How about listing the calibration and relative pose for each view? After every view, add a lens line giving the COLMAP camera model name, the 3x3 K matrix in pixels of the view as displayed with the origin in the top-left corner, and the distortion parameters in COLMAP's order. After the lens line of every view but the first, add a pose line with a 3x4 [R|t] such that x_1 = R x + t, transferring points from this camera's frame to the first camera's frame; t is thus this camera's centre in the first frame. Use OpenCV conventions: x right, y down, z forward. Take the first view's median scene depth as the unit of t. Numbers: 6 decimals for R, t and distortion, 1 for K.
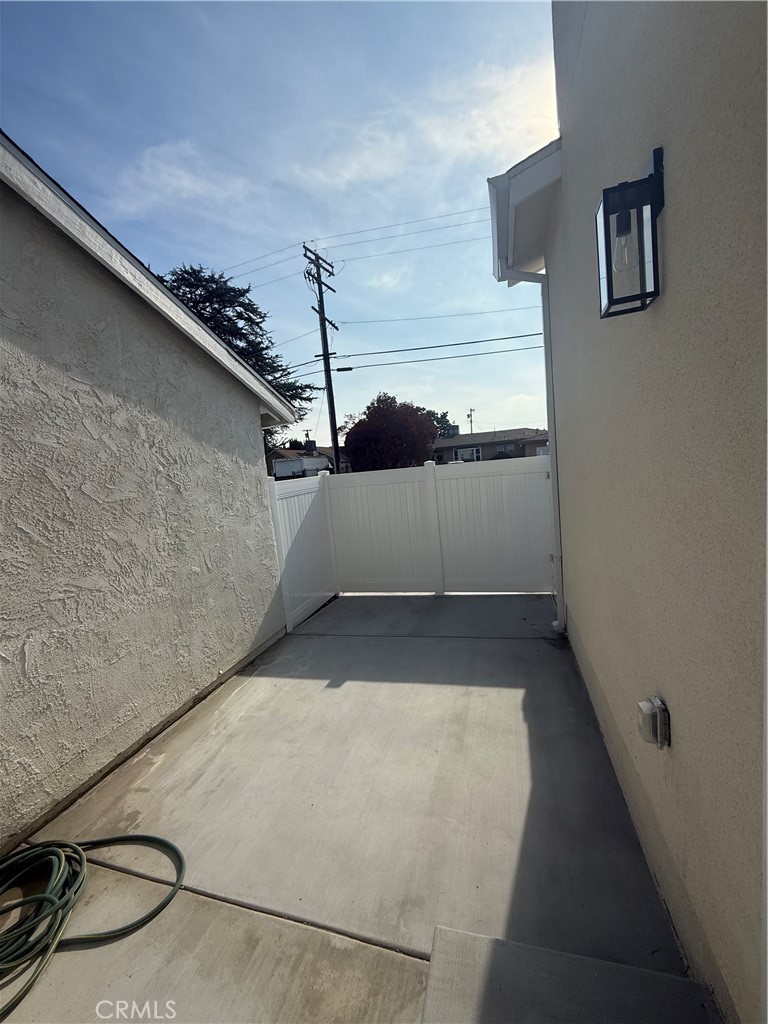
lens RADIAL K [[407.3, 0, 379.6], [0, 407.3, 510.1], [0, 0, 1]] dist [0.006647, 0.000167]
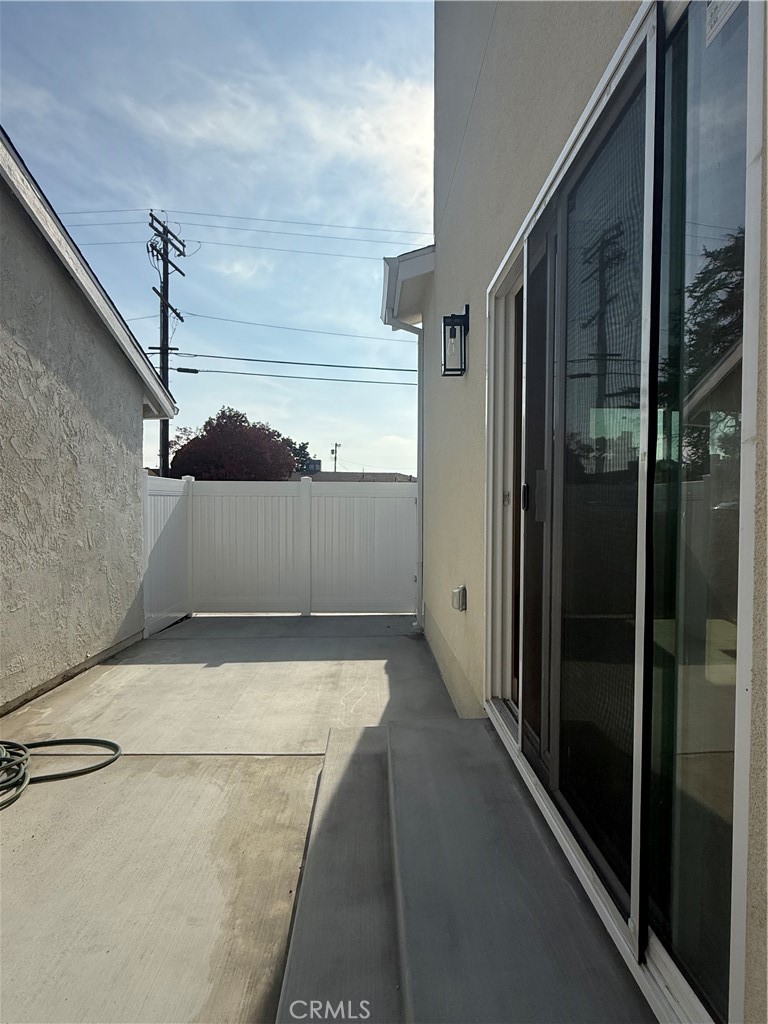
lens RADIAL K [[542.9, 0, 378.4], [0, 542.9, 512.0], [0, 0, 1]] dist [-0.003634, -0.004460]
pose [[0.947014, 0.095630, 0.306626, -0.159411], [-0.060412, 0.990643, -0.122378, 0.170576], [-0.315460, 0.097369, 0.943930, -0.432981]]
